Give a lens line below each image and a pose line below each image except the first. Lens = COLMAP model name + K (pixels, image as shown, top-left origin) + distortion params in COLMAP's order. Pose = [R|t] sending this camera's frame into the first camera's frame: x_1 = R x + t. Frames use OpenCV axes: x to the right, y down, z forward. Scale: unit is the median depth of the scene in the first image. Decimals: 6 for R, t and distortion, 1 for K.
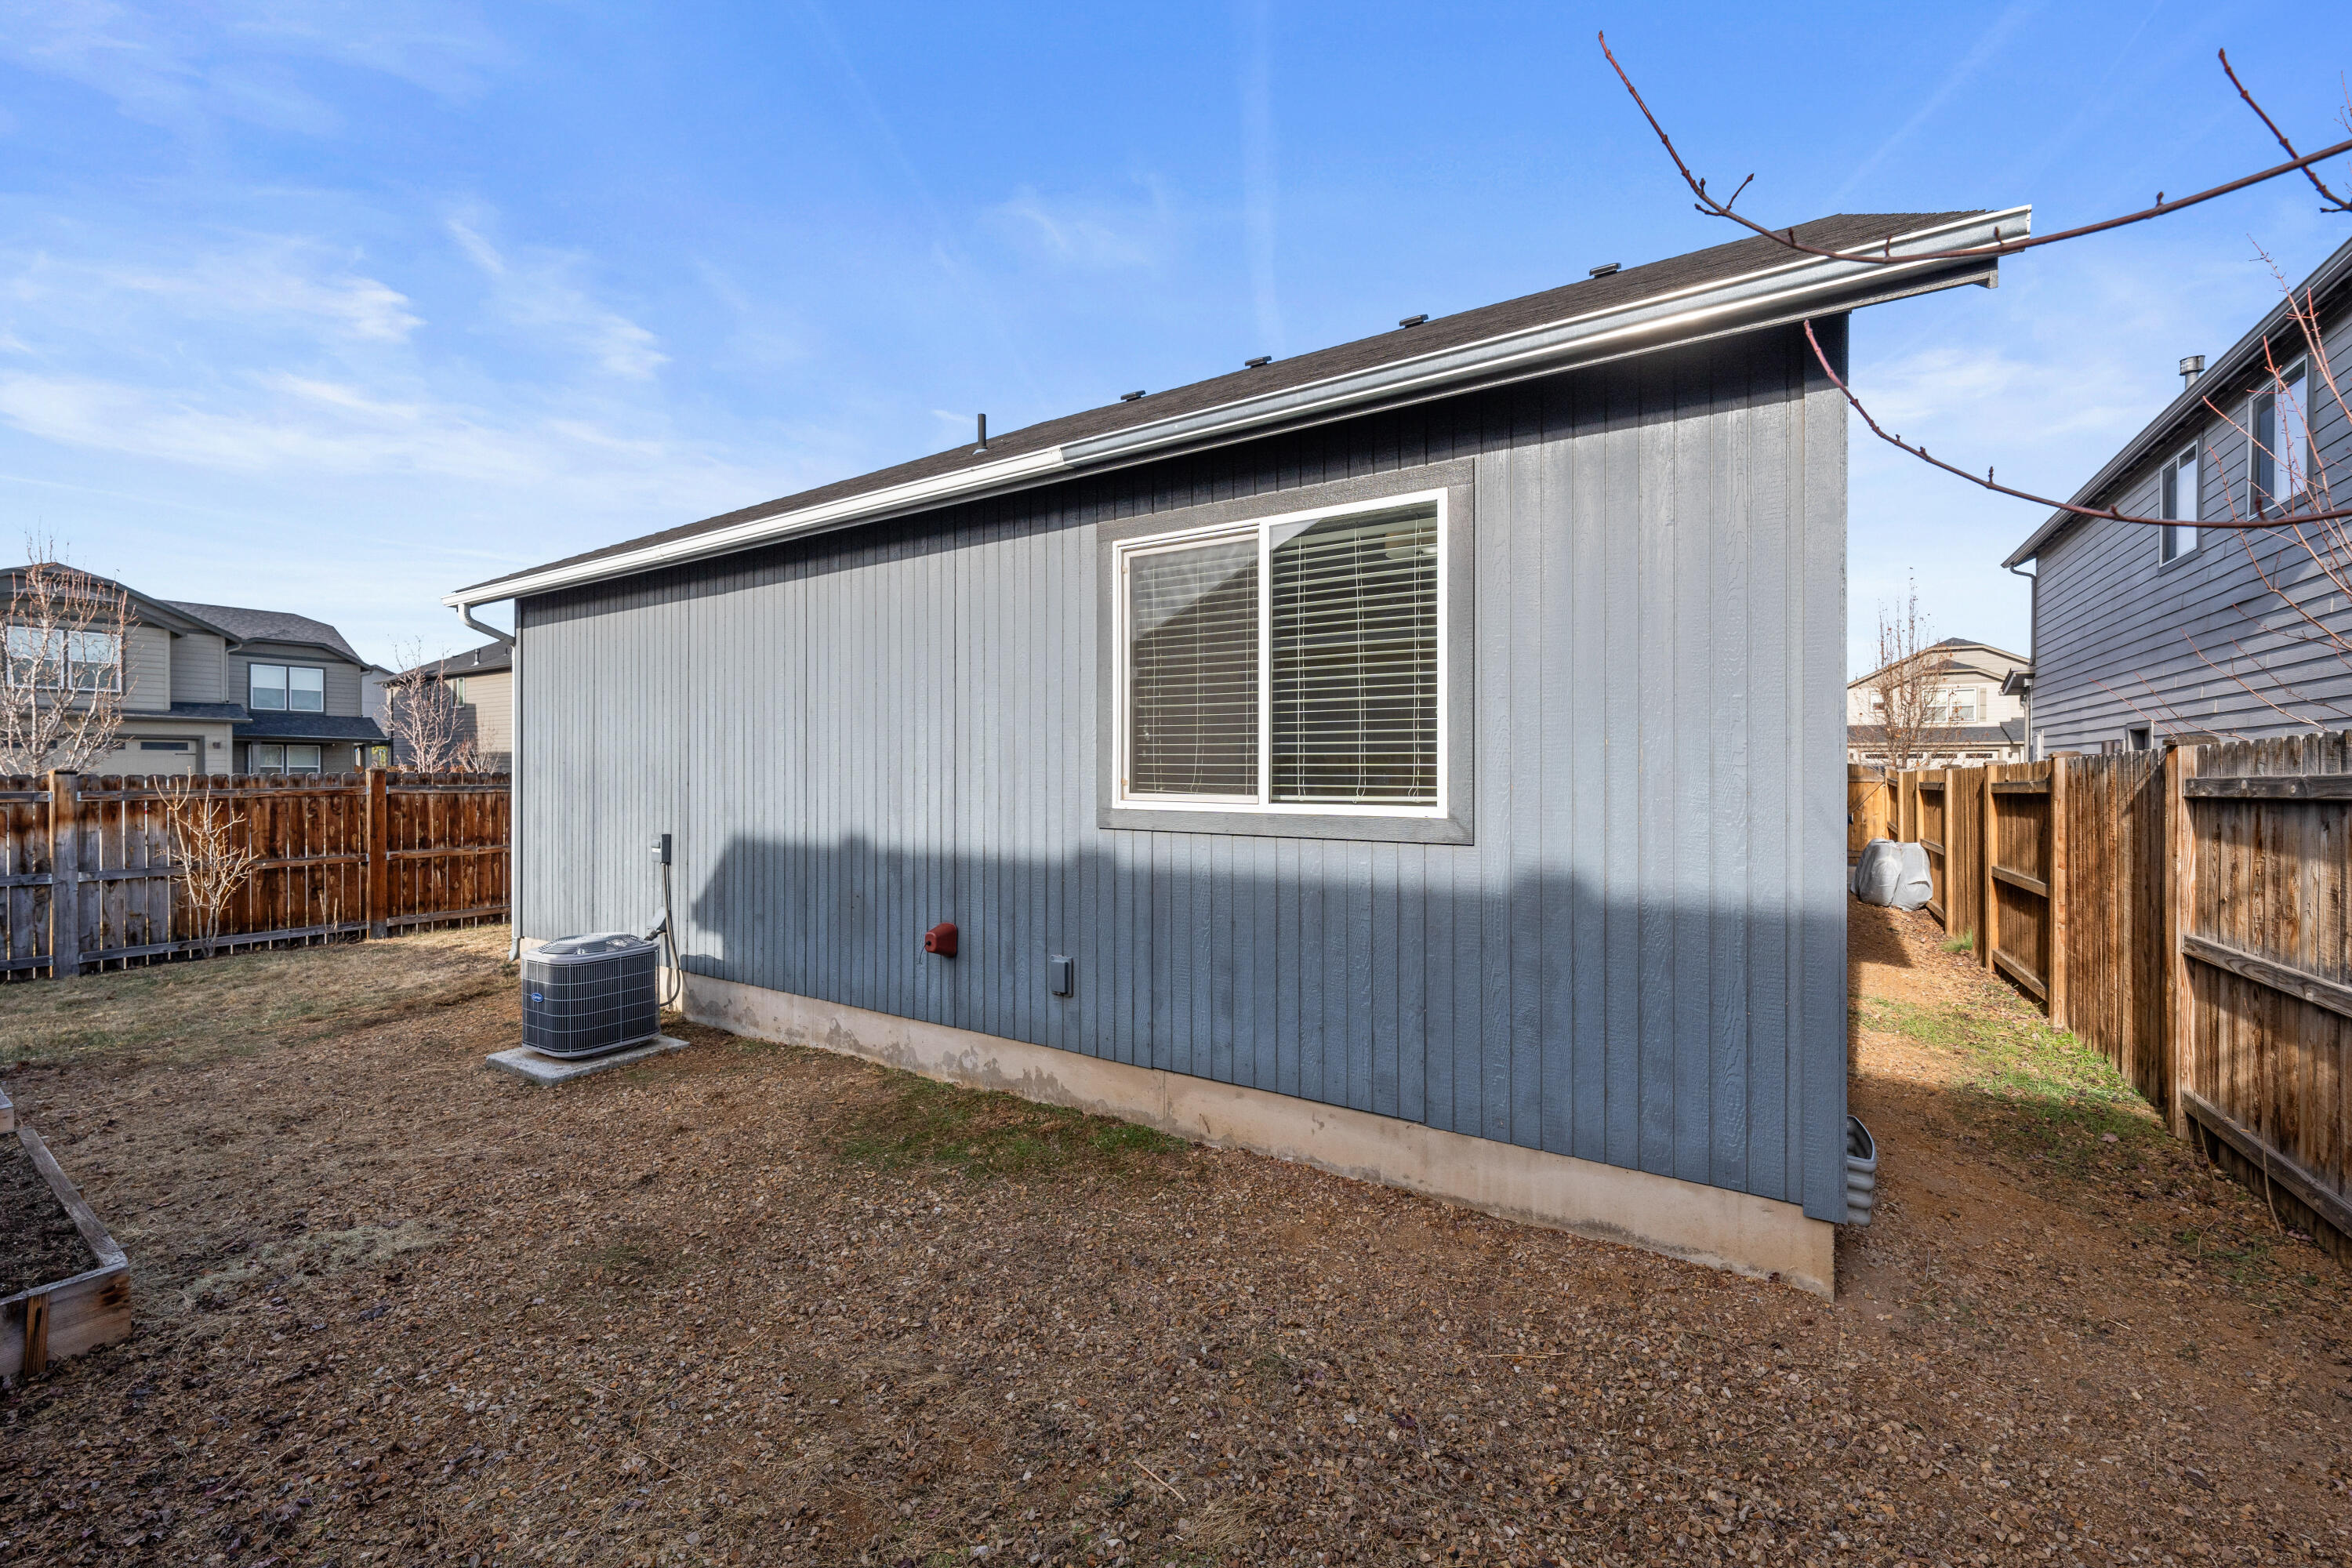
lens RADIAL K [[929.3, 0, 1167.6], [0, 929.3, 776.0], [0, 0, 1]] dist [-0.000638, -0.000014]
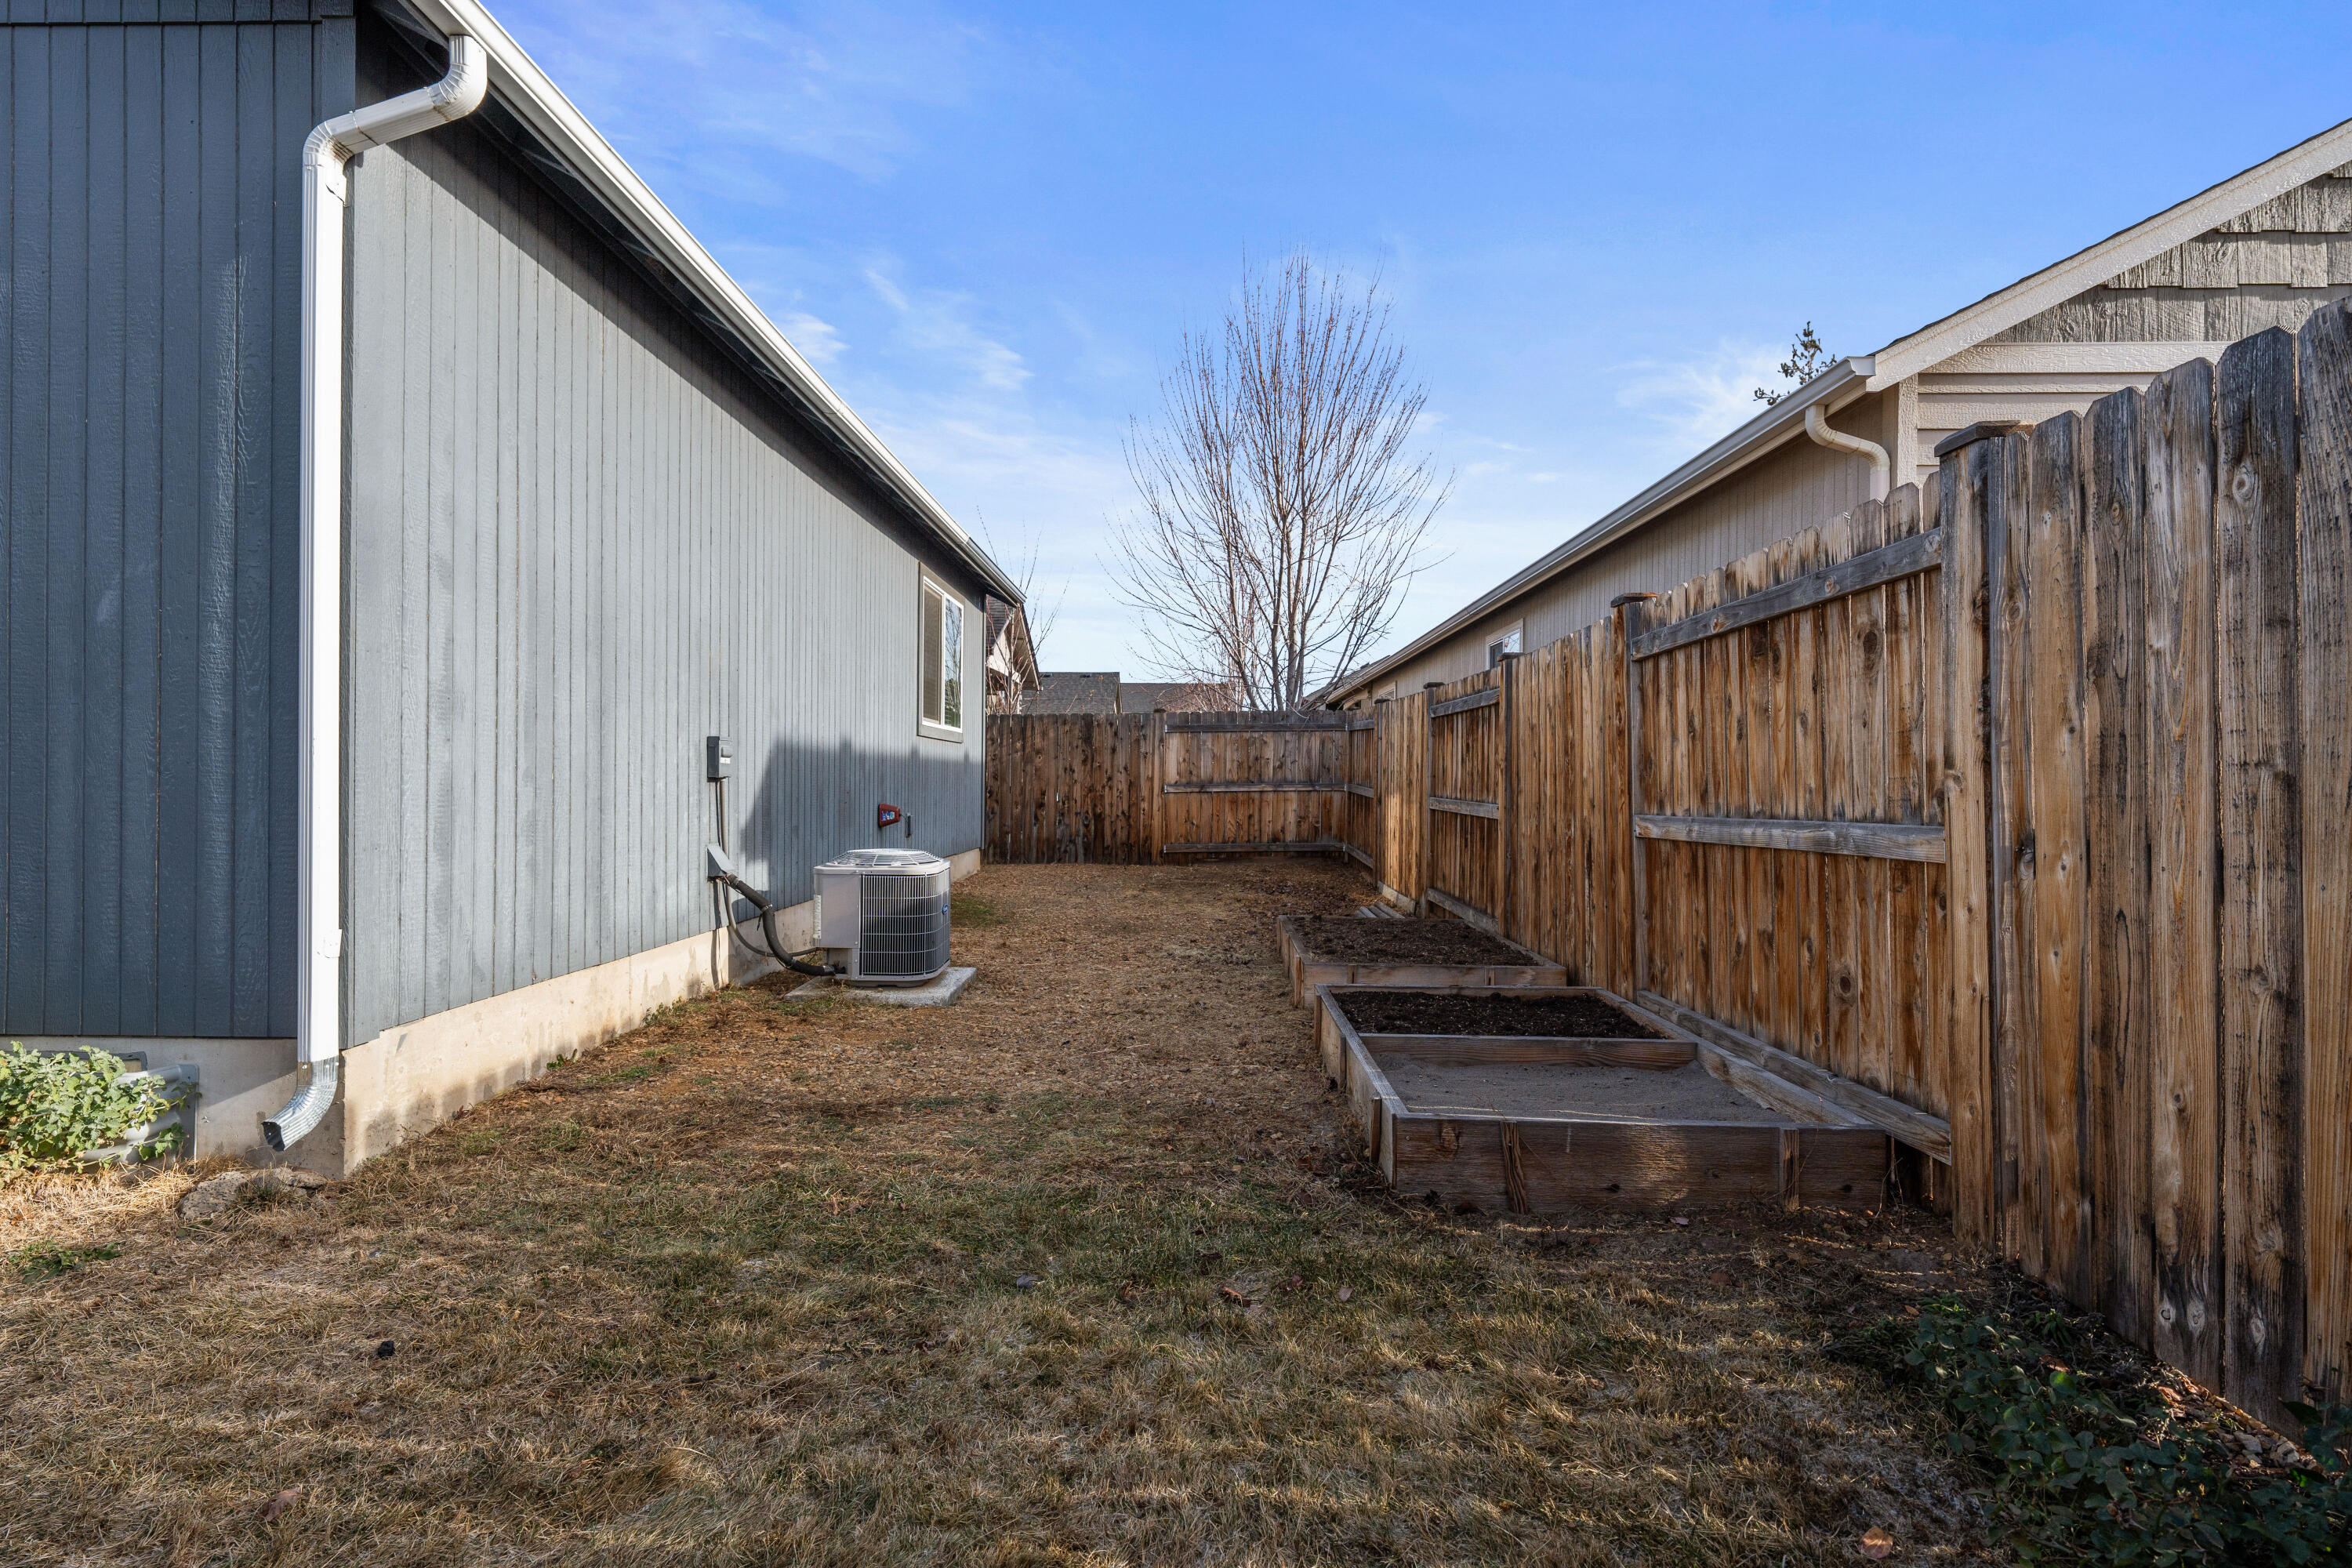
lens RADIAL K [[1070.0, 0, 1153.8], [0, 1070.0, 779.8], [0, 0, 1]] dist [-0.000823, 0.000540]
pose [[-0.510966, -0.005017, 0.859587, -1.501473], [-0.003760, 0.999986, 0.003602, 0.096244], [-0.859593, -0.001391, -0.510978, 1.212996]]
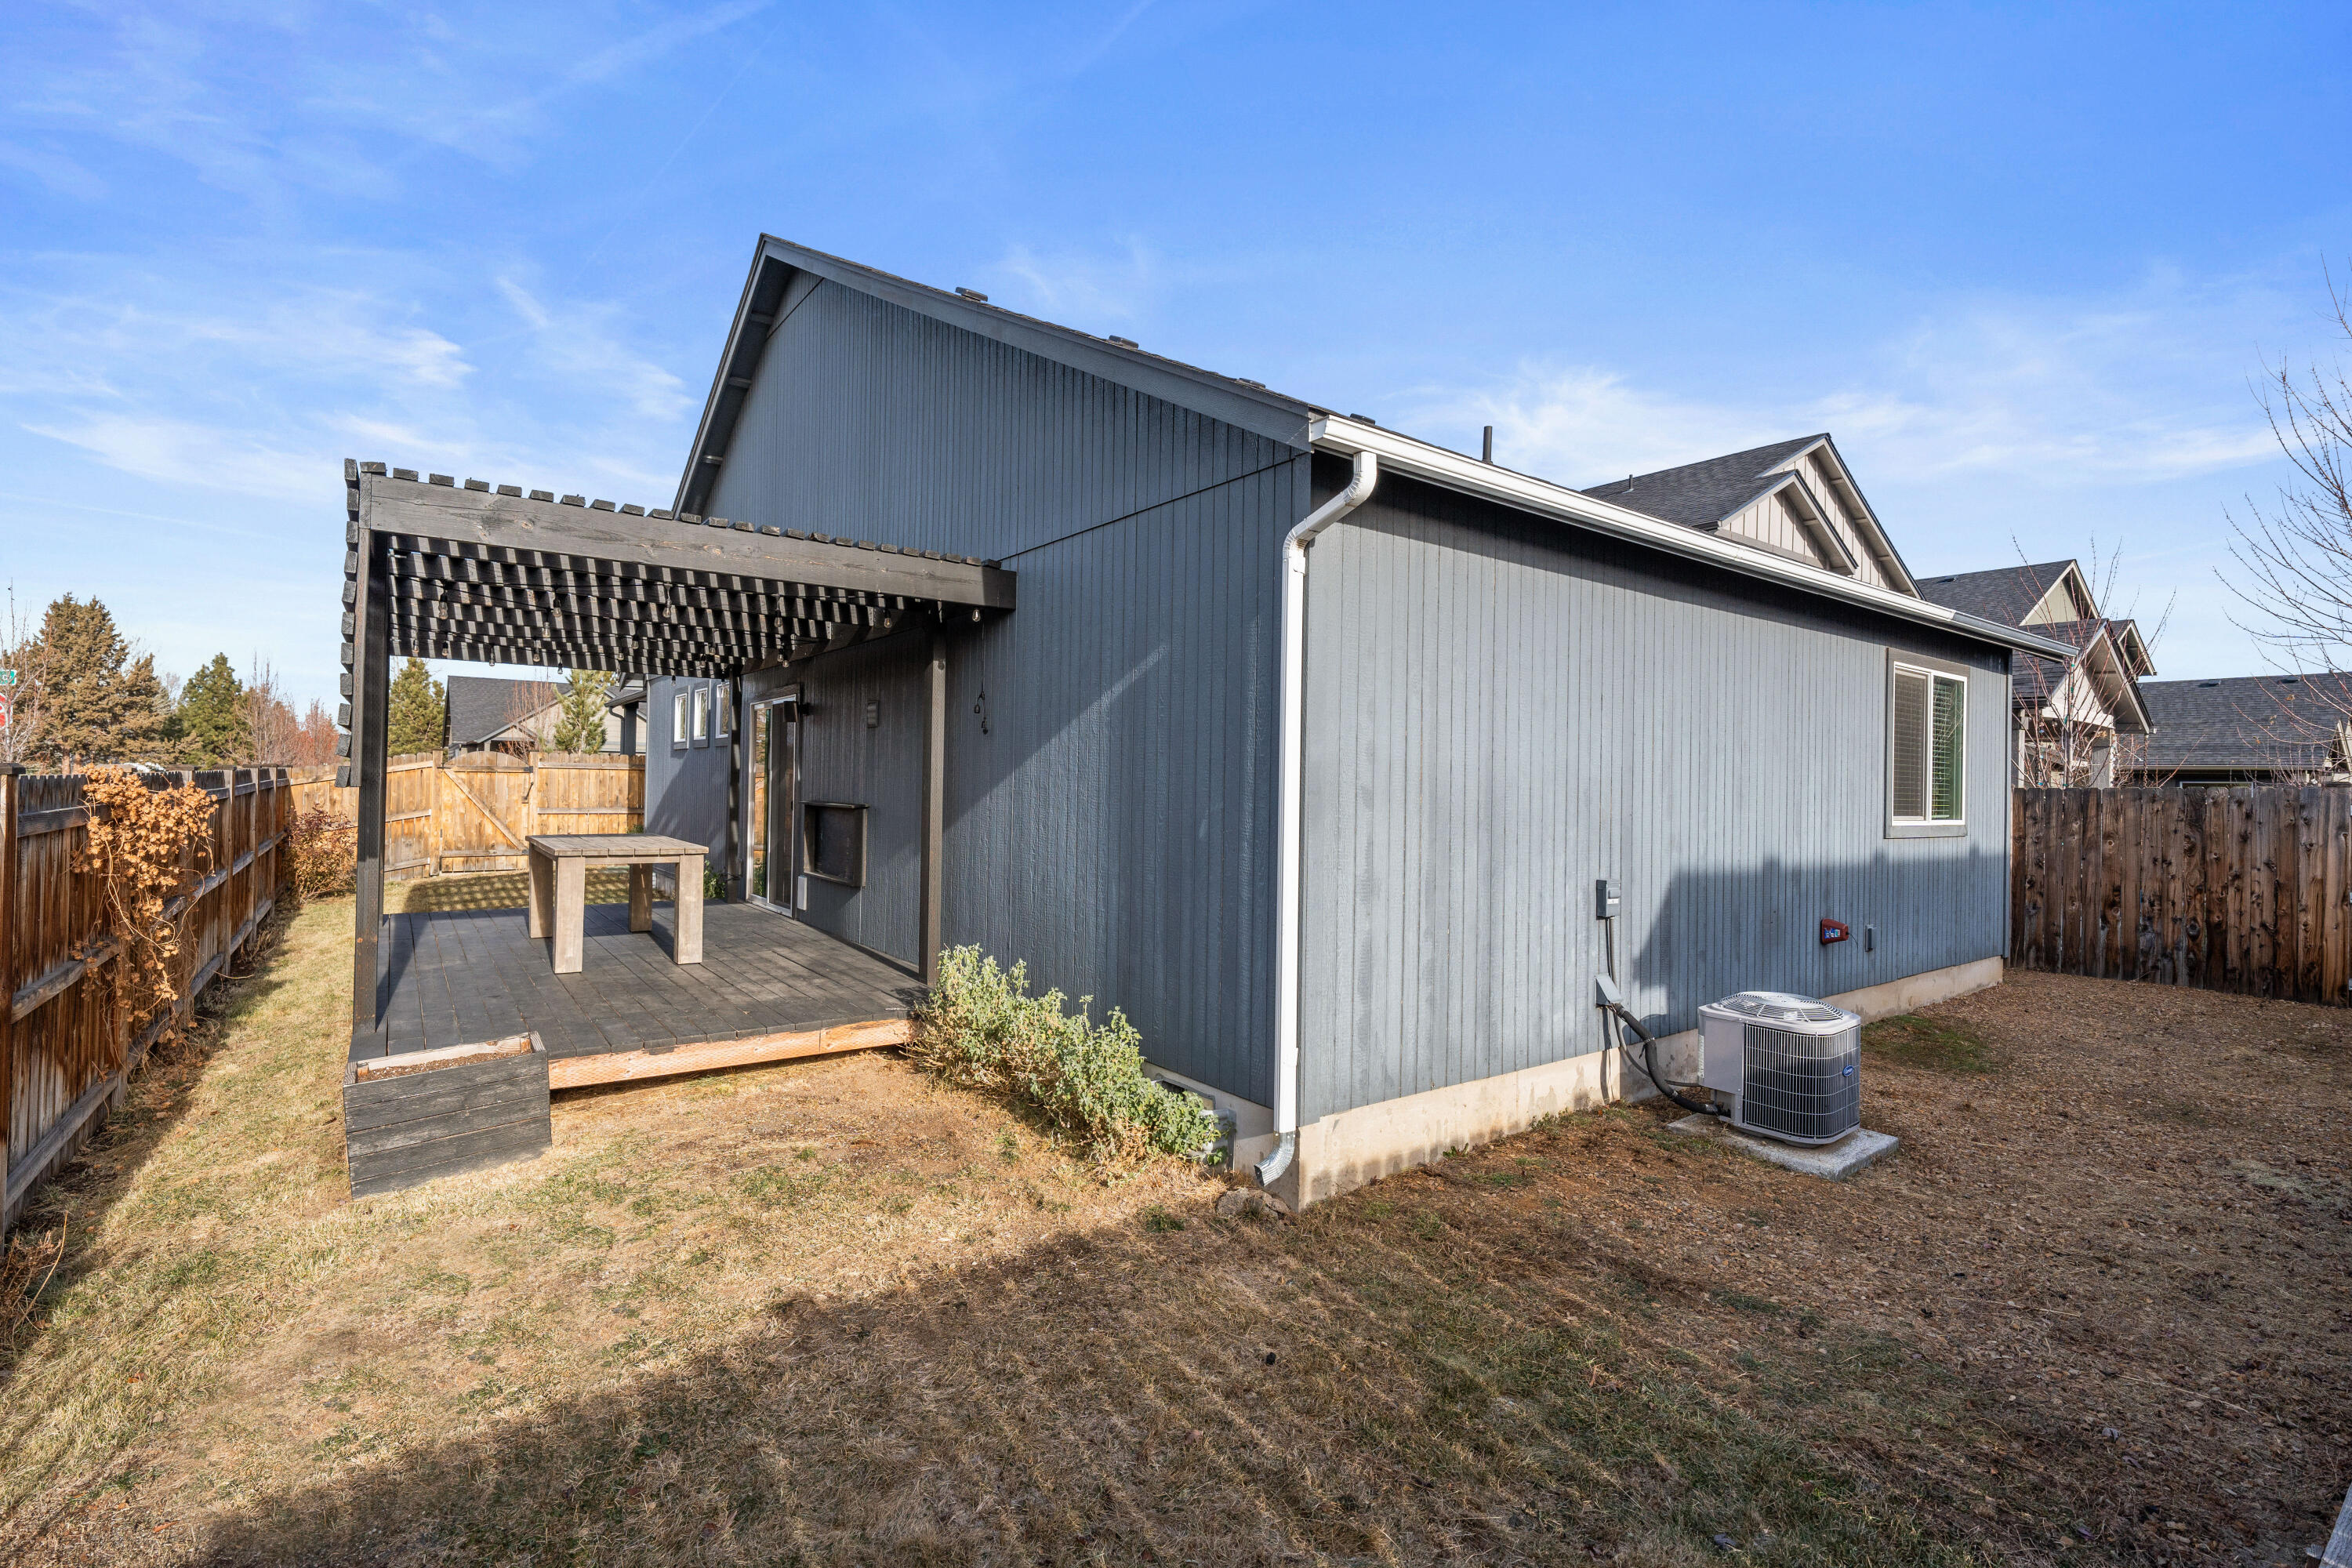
lens RADIAL K [[1039.1, 0, 1174.0], [0, 1039.1, 778.4], [0, 0, 1]] dist [0.000889, 0.000997]
pose [[0.354841, 0.012685, 0.934841, -1.601736], [-0.012957, 0.999879, -0.008649, -0.011692], [-0.934837, -0.009044, 0.354962, 1.108359]]
